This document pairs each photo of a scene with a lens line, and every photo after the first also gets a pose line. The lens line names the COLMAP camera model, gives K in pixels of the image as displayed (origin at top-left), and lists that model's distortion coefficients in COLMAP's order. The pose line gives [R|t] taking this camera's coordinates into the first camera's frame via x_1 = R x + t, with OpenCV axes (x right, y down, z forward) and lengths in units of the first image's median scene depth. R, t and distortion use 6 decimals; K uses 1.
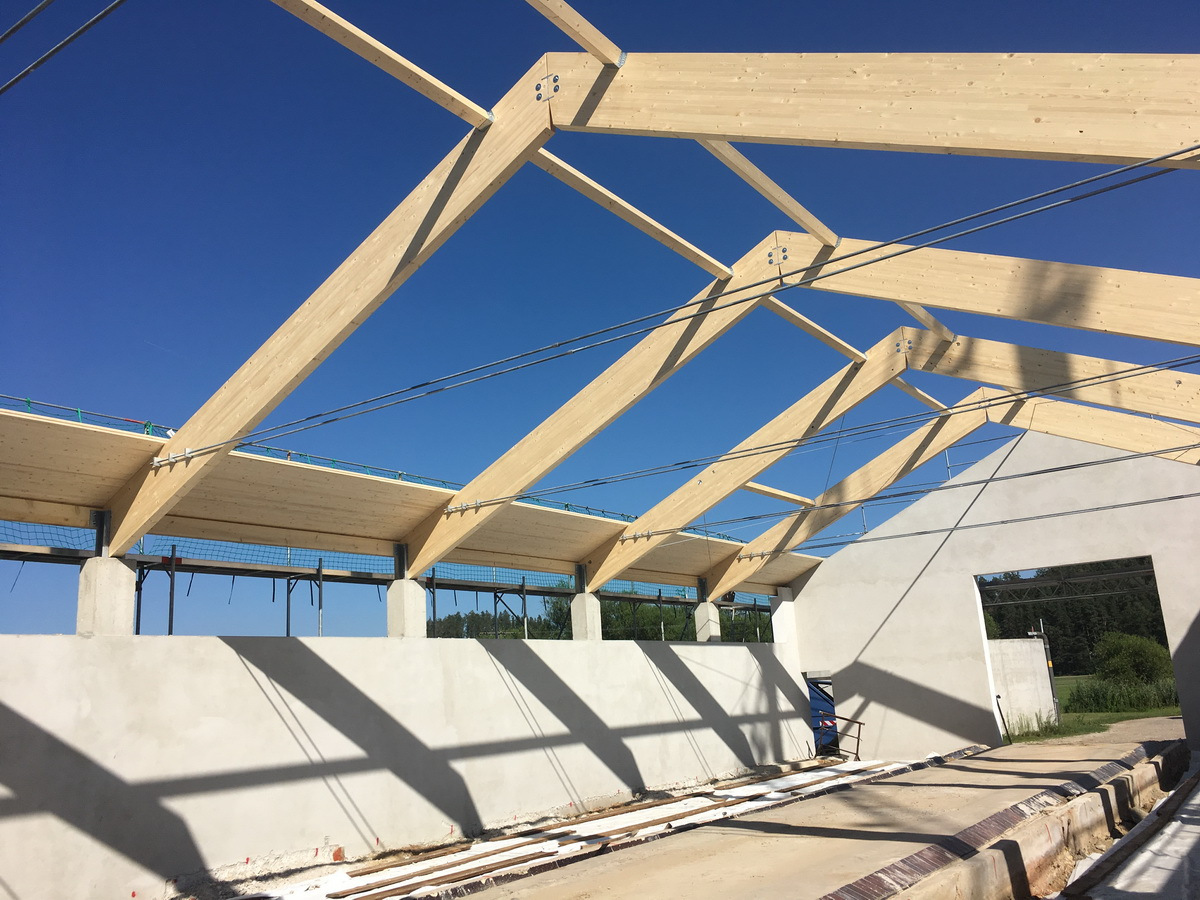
lens RADIAL K [[1012.0, 0, 600.0], [0, 1012.0, 450.0], [0, 0, 1]] dist [0.075473, -0.068815]
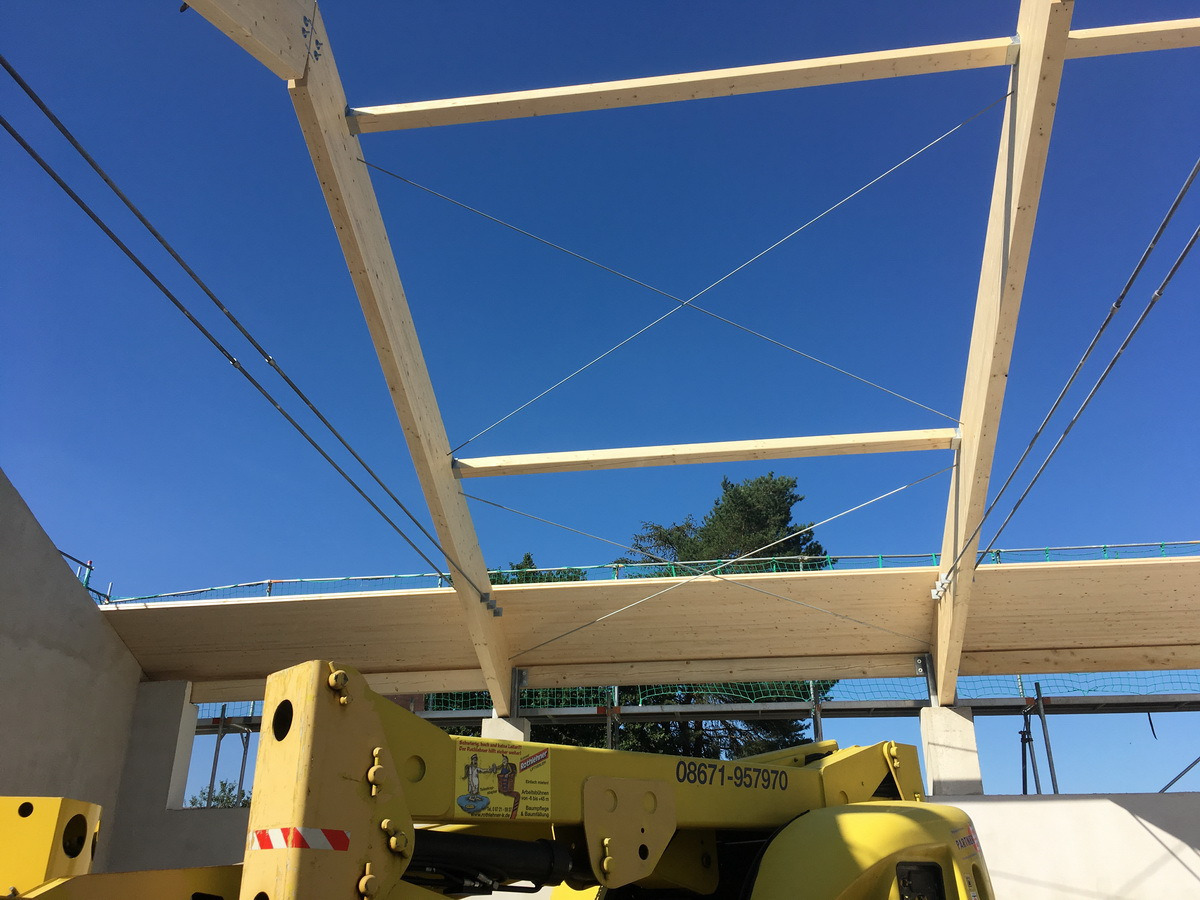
lens RADIAL K [[1012.0, 0, 600.0], [0, 1012.0, 450.0], [0, 0, 1]] dist [0.075473, -0.068815]
pose [[0.473238, -0.310554, -0.824380, 0.203781], [0.192122, 0.949659, -0.247460, 0.055511], [0.859730, -0.041274, 0.509079, 0.282766]]
